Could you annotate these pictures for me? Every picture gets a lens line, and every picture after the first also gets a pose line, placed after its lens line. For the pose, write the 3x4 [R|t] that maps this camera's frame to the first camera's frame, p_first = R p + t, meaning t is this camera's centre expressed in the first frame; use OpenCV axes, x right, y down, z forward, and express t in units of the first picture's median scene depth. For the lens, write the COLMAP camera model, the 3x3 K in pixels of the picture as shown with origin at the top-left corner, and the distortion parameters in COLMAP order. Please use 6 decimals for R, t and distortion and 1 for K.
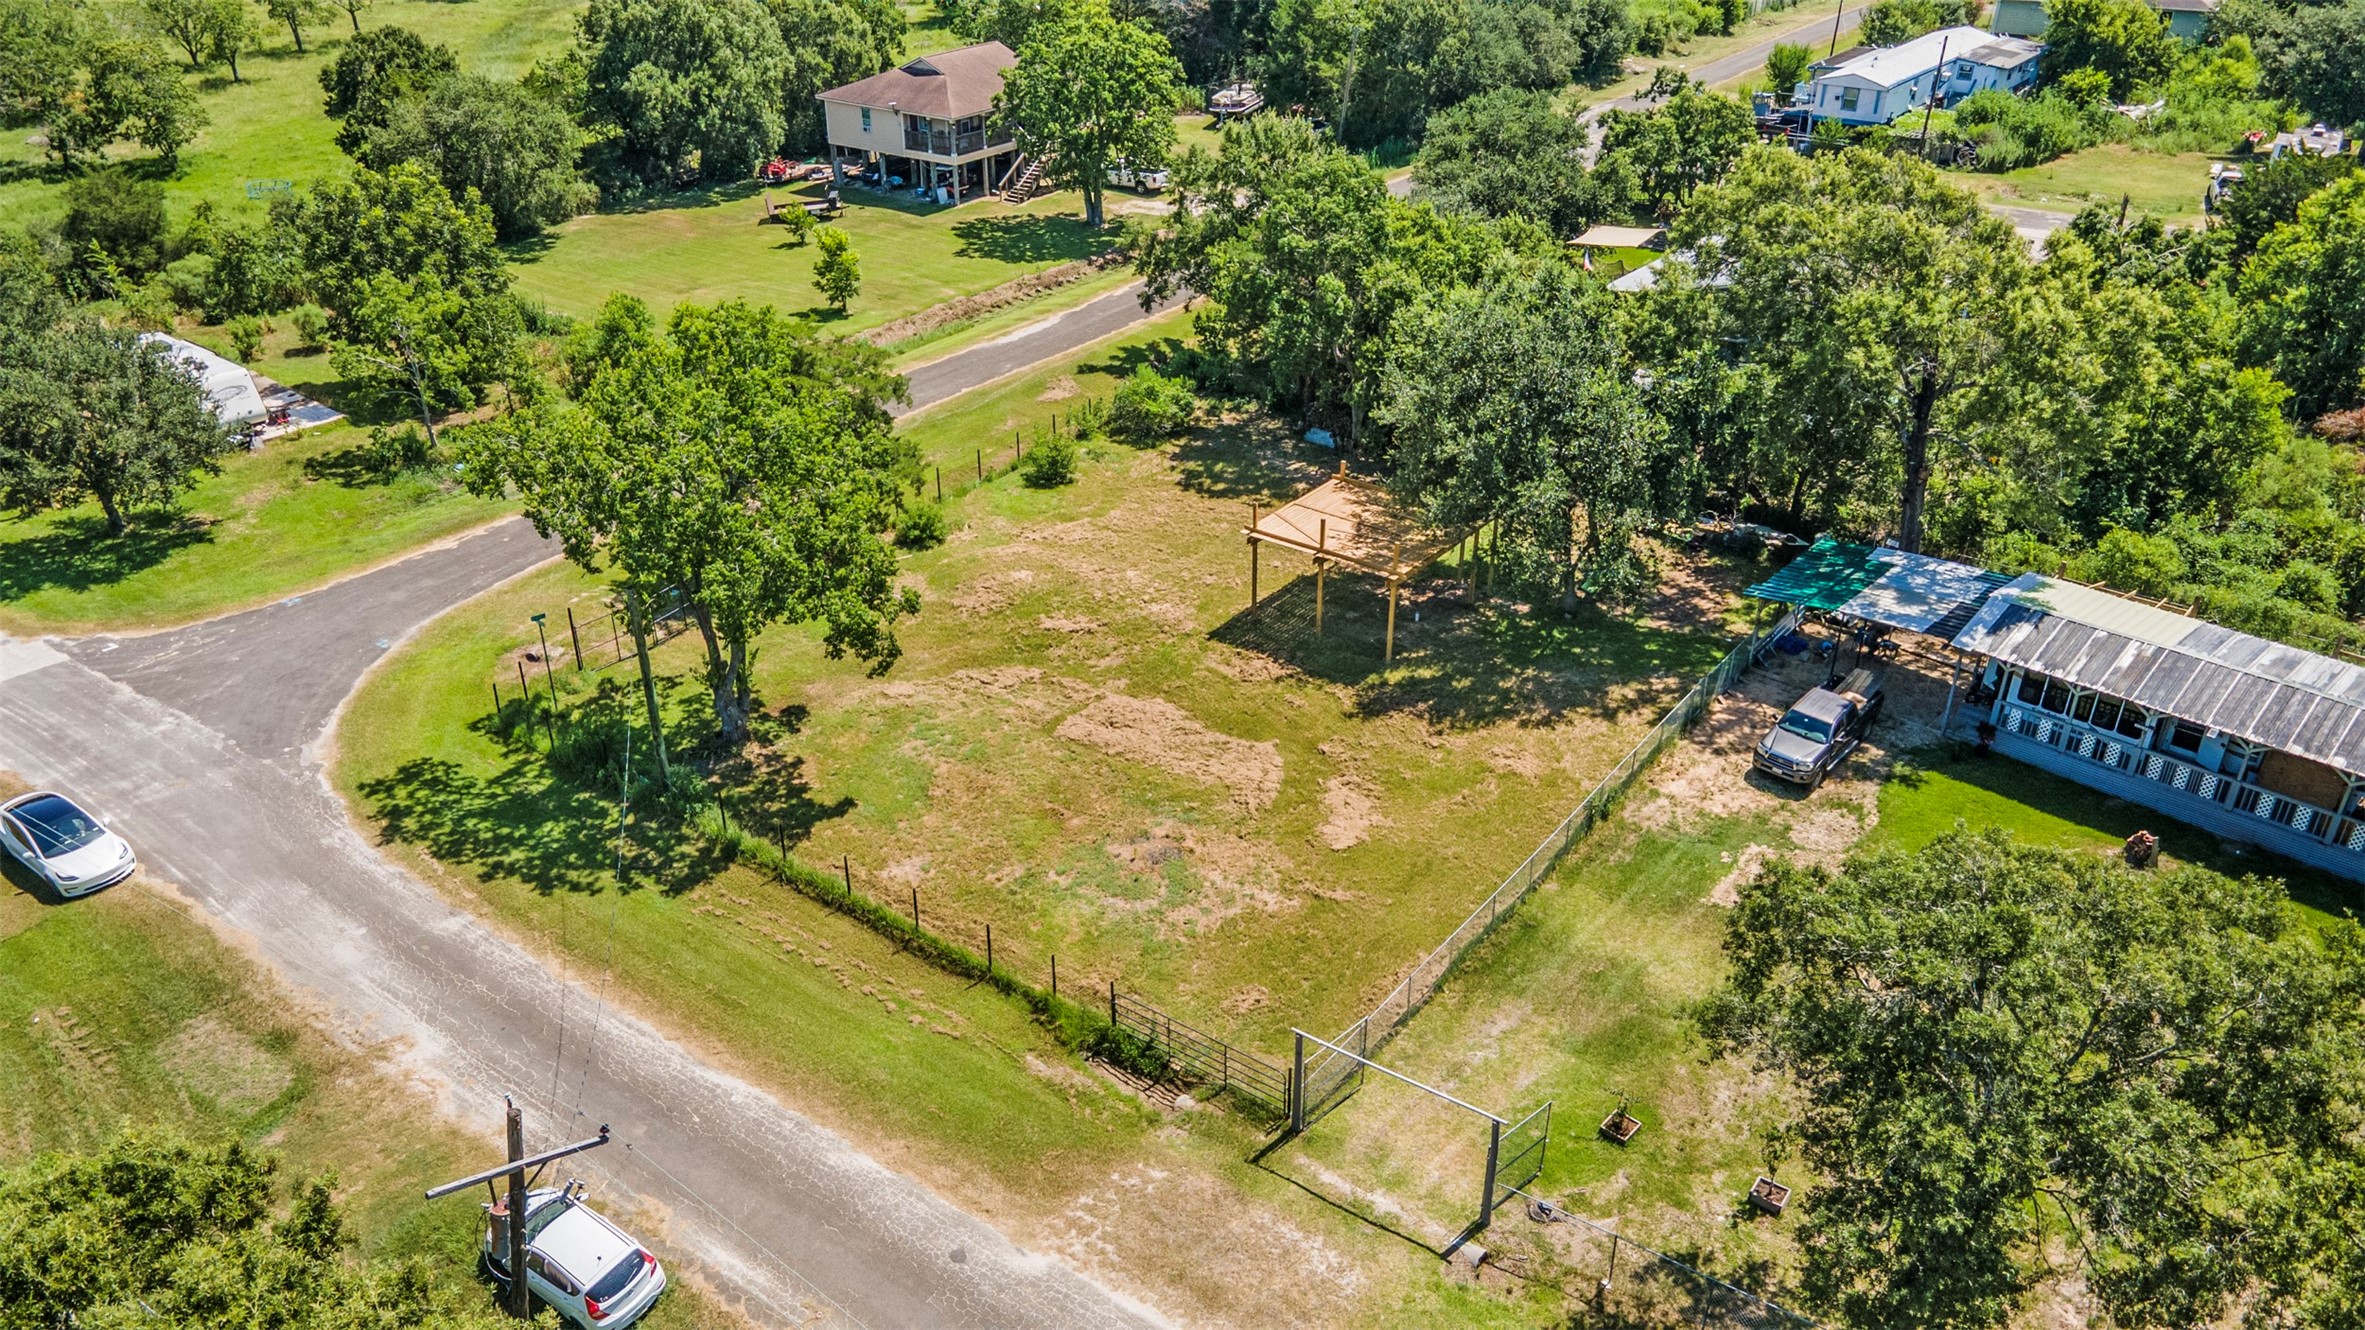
lens RADIAL K [[1735.0, 0, 1179.9], [0, 1735.0, 708.5], [0, 0, 1]] dist [-0.003036, 0.085123]
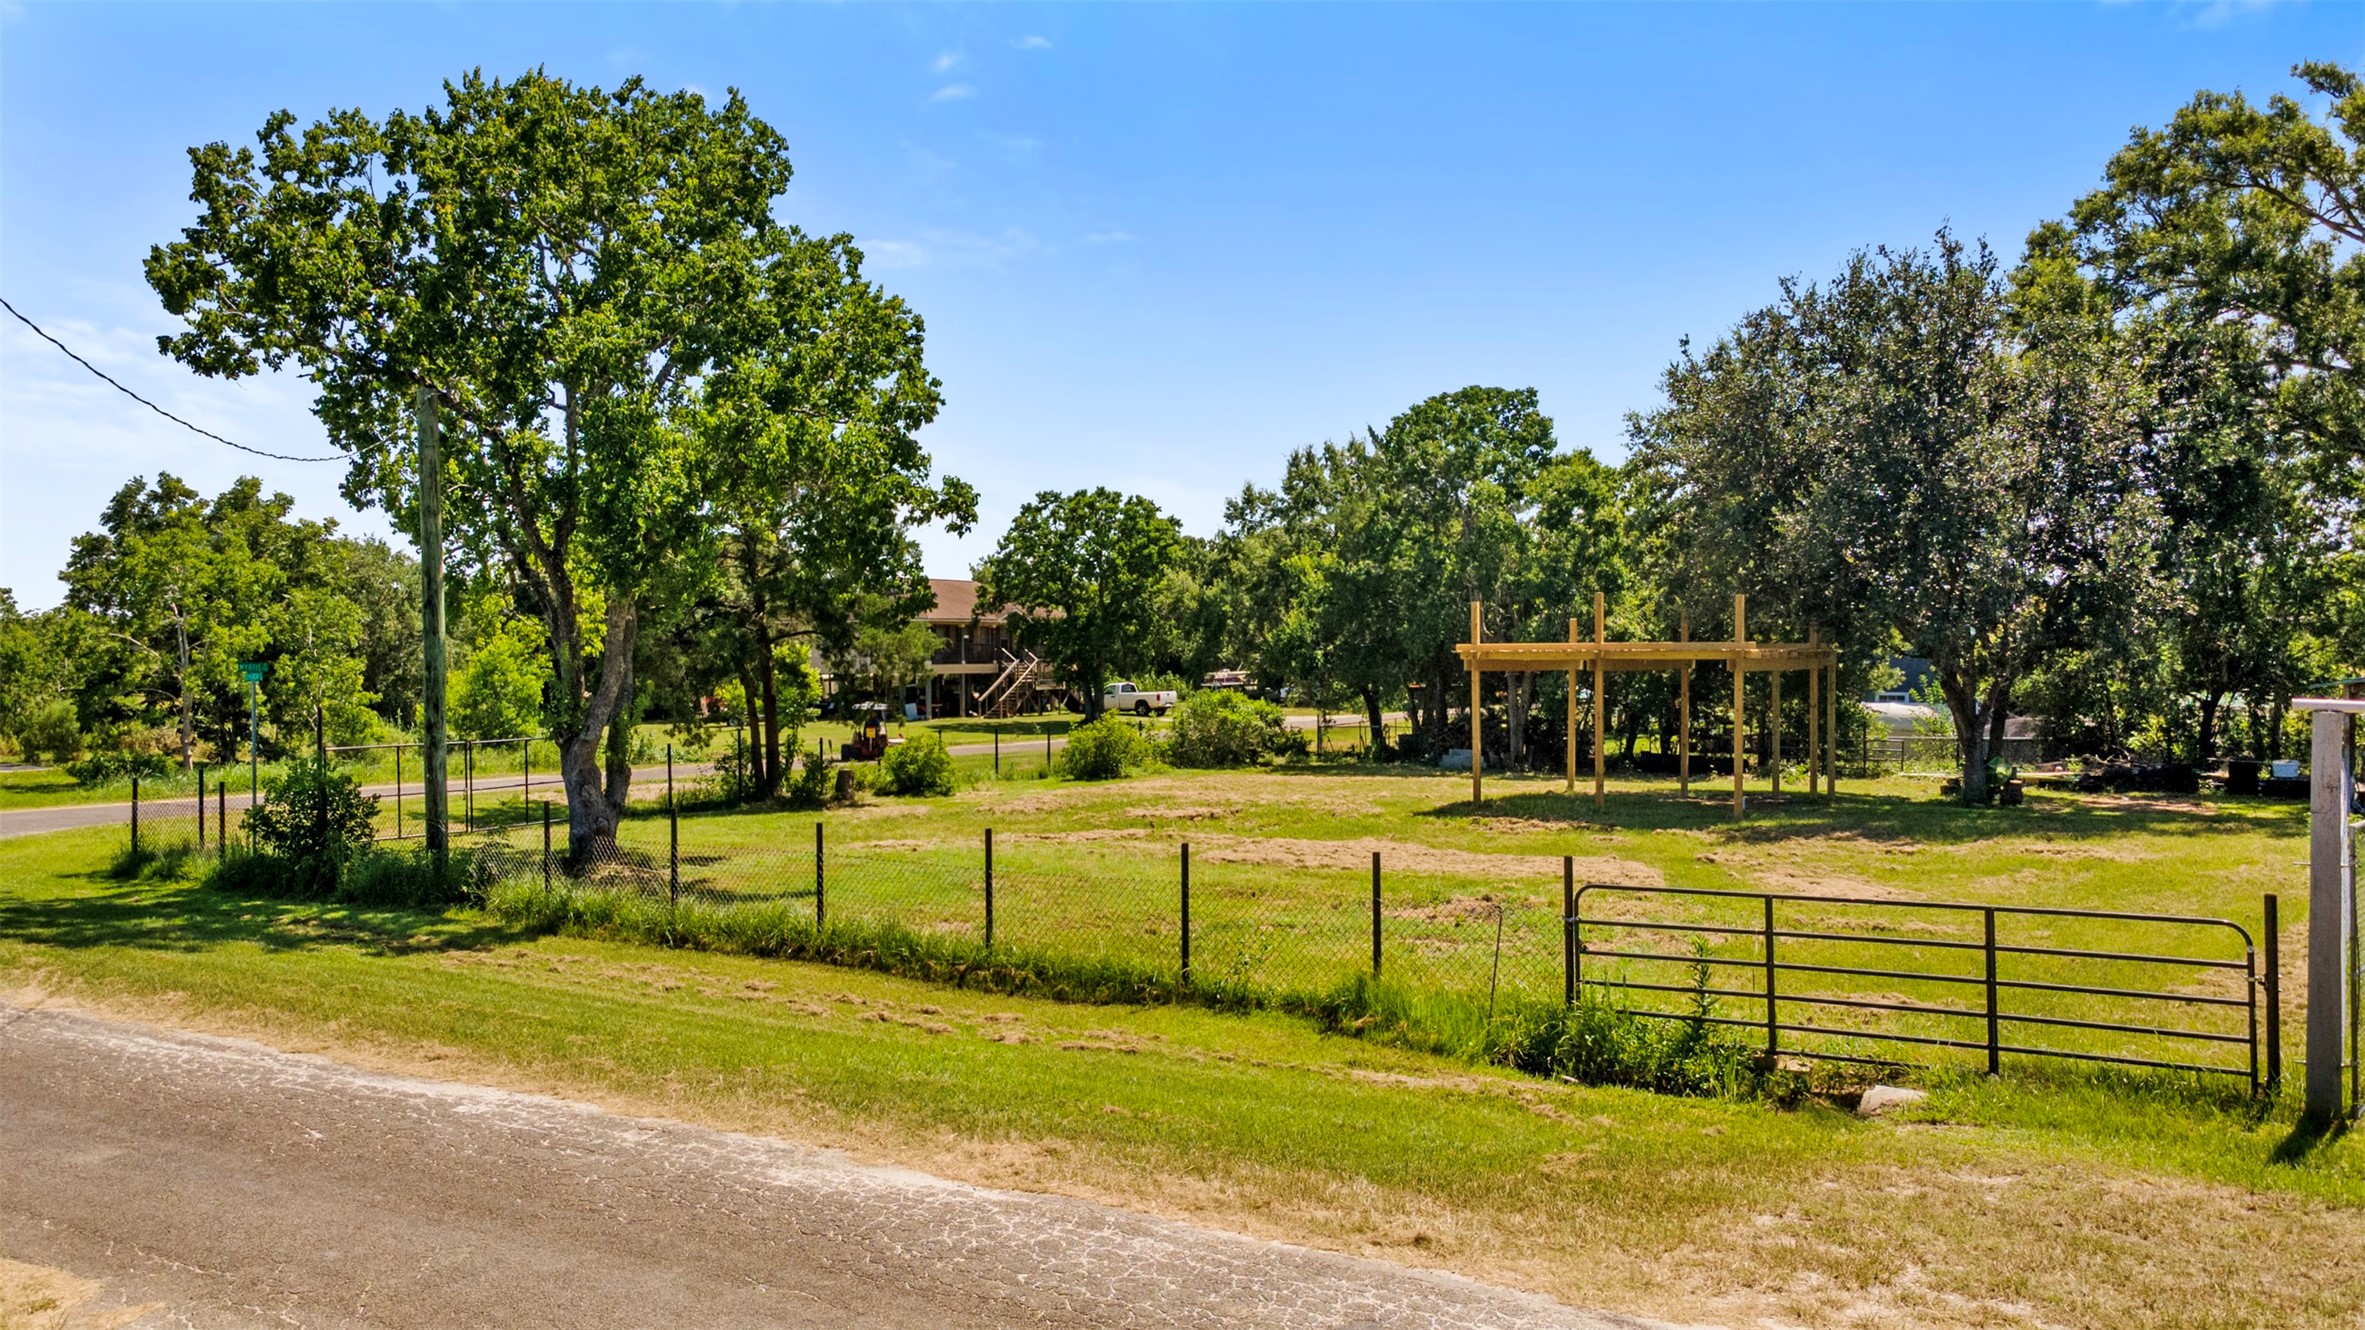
lens RADIAL K [[1746.9, 0, 1155.8], [0, 1746.9, 712.7], [0, 0, 1]] dist [-0.033013, 0.088410]
pose [[0.999142, -0.007685, 0.040705, -0.108680], [0.026036, 0.880792, -0.472787, 0.233610], [-0.032220, 0.473441, 0.880236, 0.513567]]
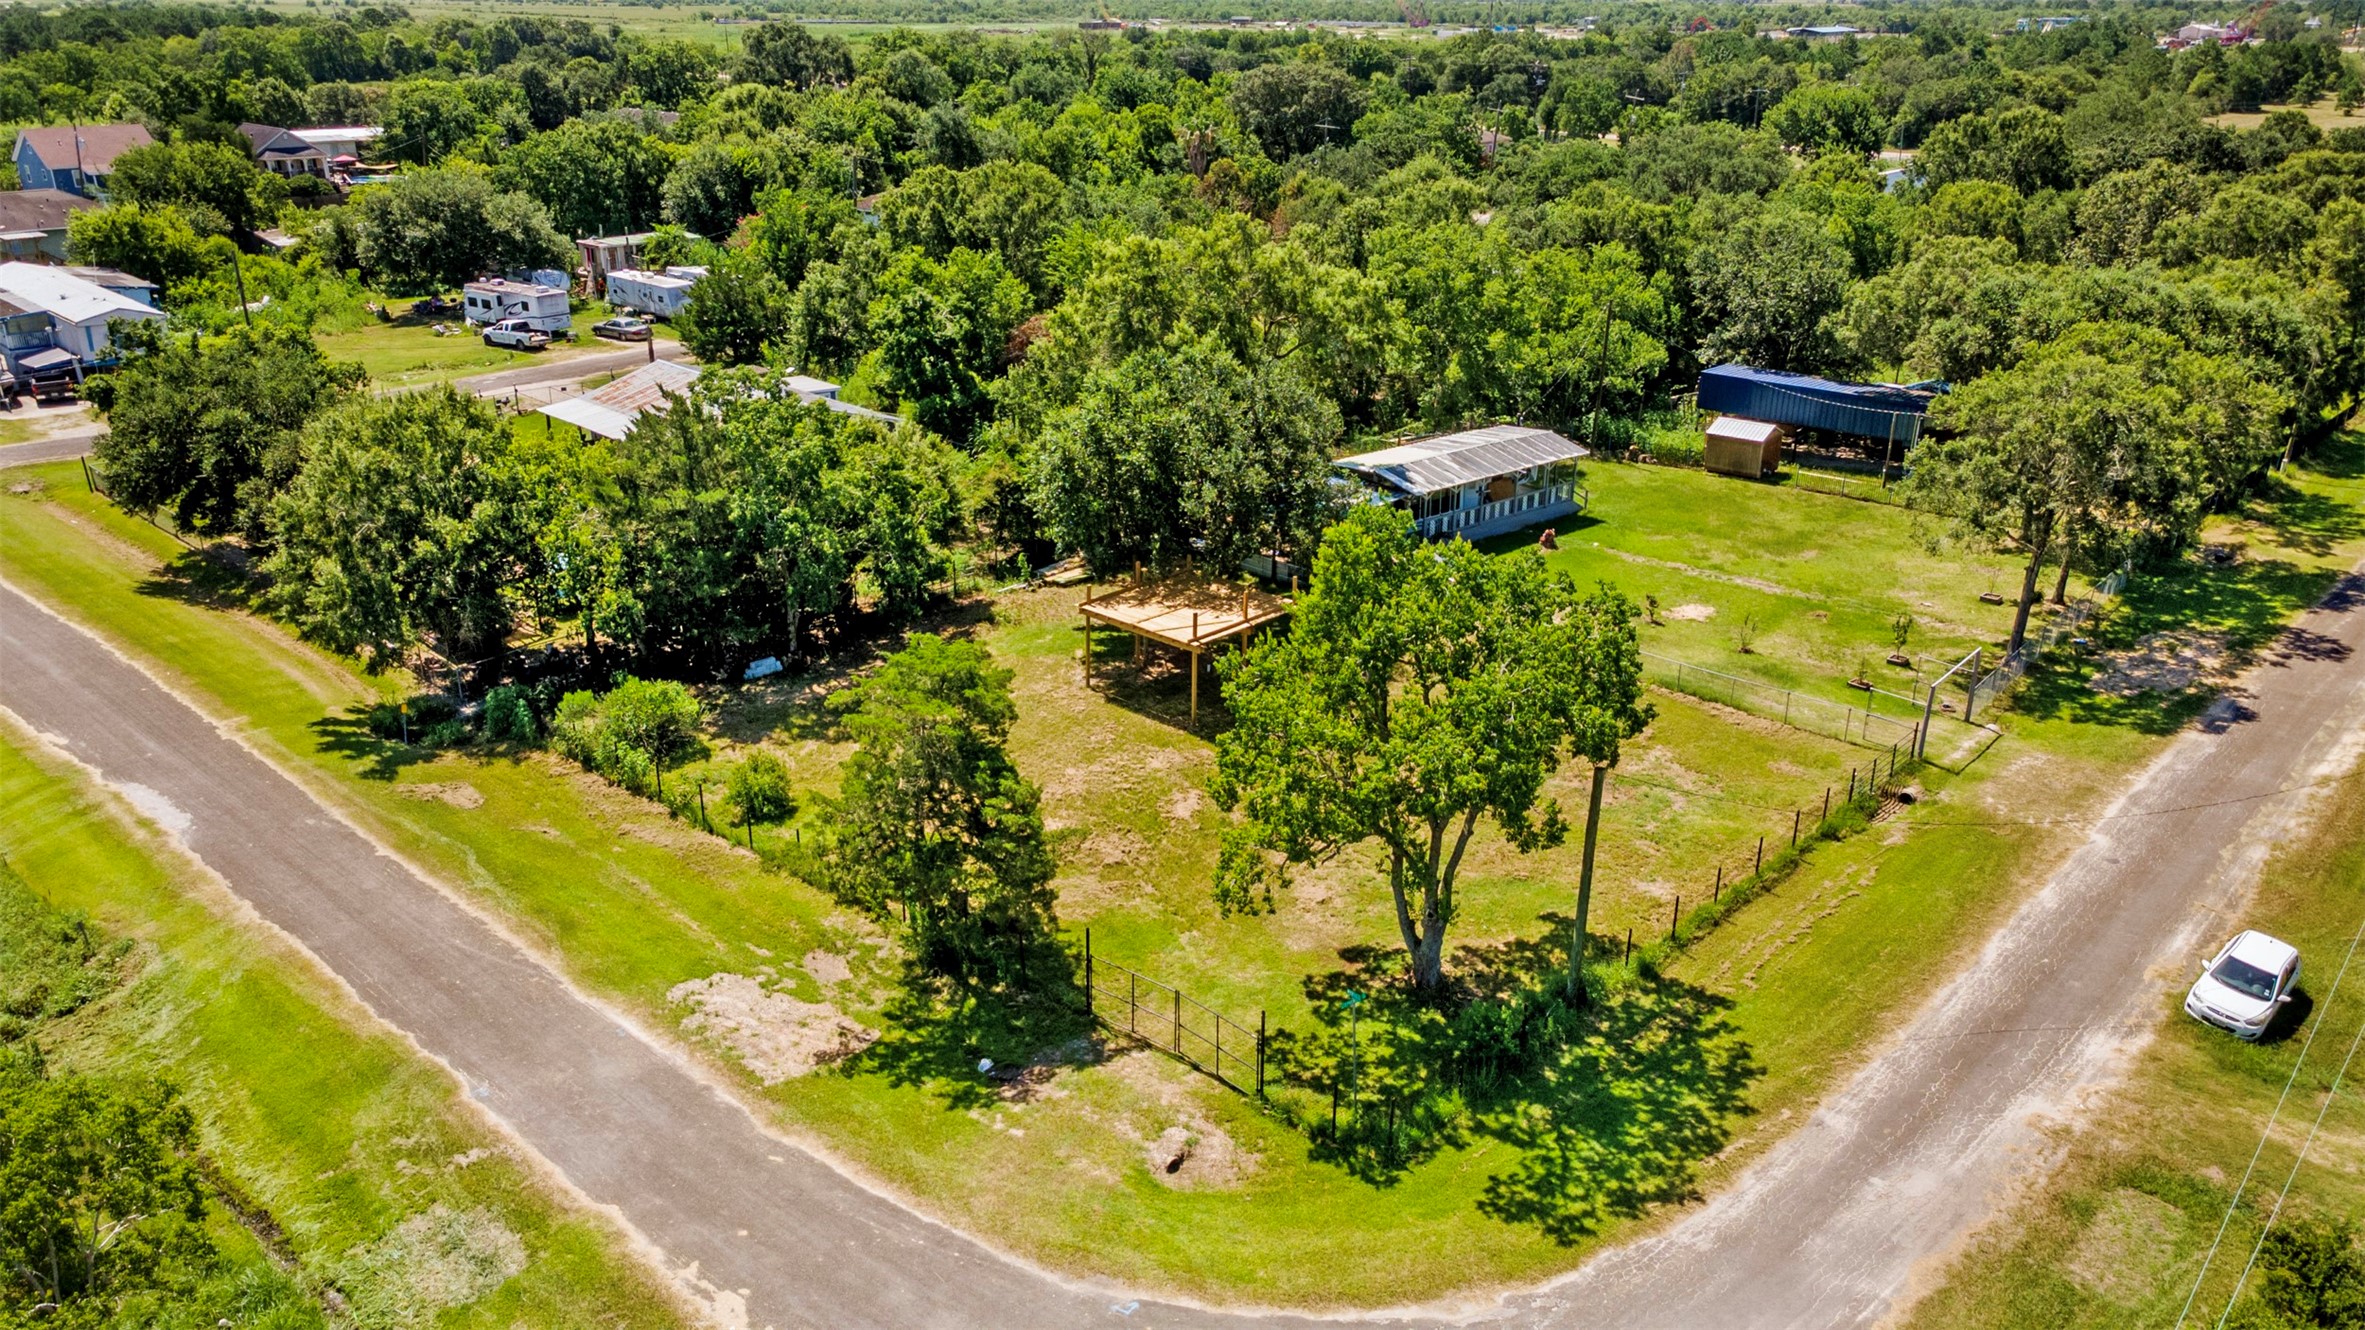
lens RADIAL K [[1735.0, 0, 1179.9], [0, 1735.0, 708.5], [0, 0, 1]] dist [-0.003036, 0.085123]
pose [[0.113911, -0.383819, 0.916355, -1.022611], [0.494337, 0.821970, 0.282836, -0.404118], [-0.861775, 0.420770, 0.283367, 0.807227]]
